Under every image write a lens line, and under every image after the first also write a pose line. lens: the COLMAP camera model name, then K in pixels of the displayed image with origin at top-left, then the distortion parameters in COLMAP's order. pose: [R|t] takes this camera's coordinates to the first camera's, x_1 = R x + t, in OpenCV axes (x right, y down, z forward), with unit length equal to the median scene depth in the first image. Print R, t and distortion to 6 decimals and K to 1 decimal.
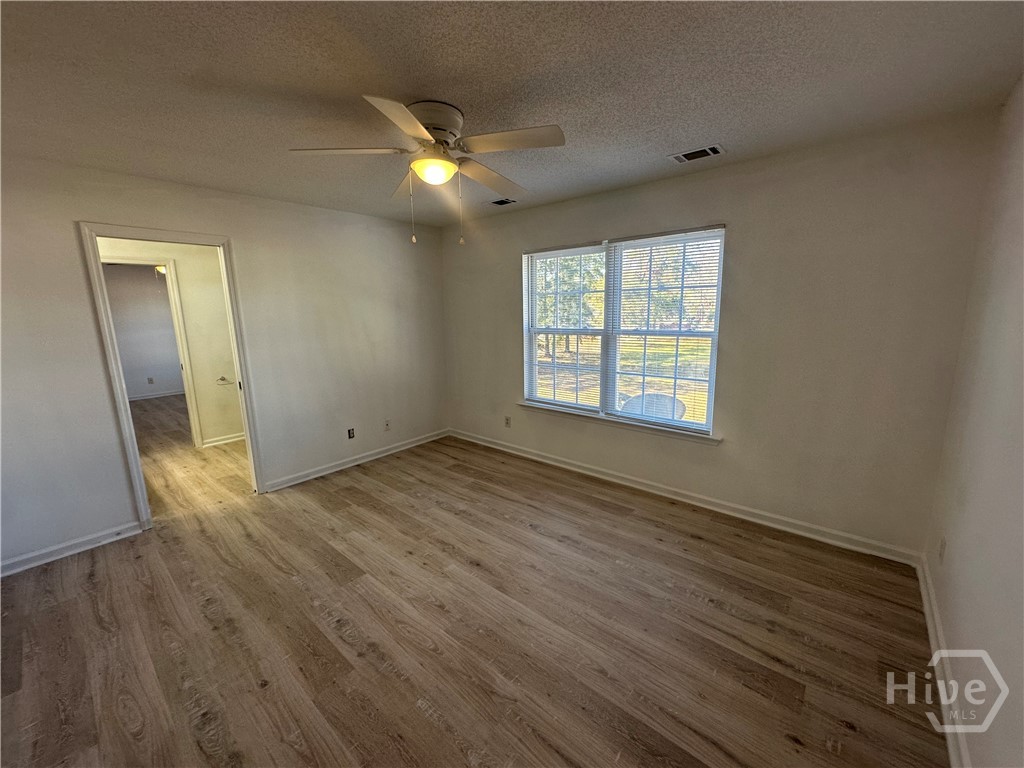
lens RADIAL K [[408.4, 0, 514.3], [0, 408.4, 385.6], [0, 0, 1]] dist [-0.003533, 0.000225]
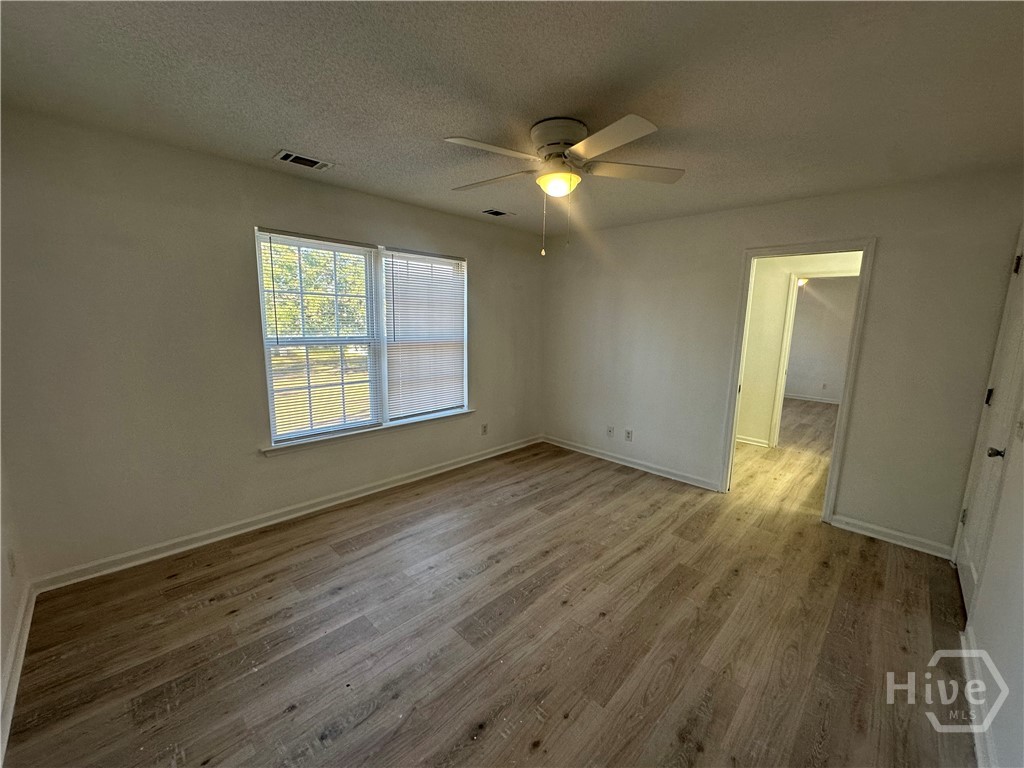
lens RADIAL K [[408.4, 0, 514.1], [0, 408.4, 383.0], [0, 0, 1]] dist [-0.003533, 0.000225]
pose [[0.063852, -0.142052, 0.987798, -1.263513], [0.161232, 0.978282, 0.130261, -0.179011], [-0.984849, 0.150947, 0.085368, 1.063927]]
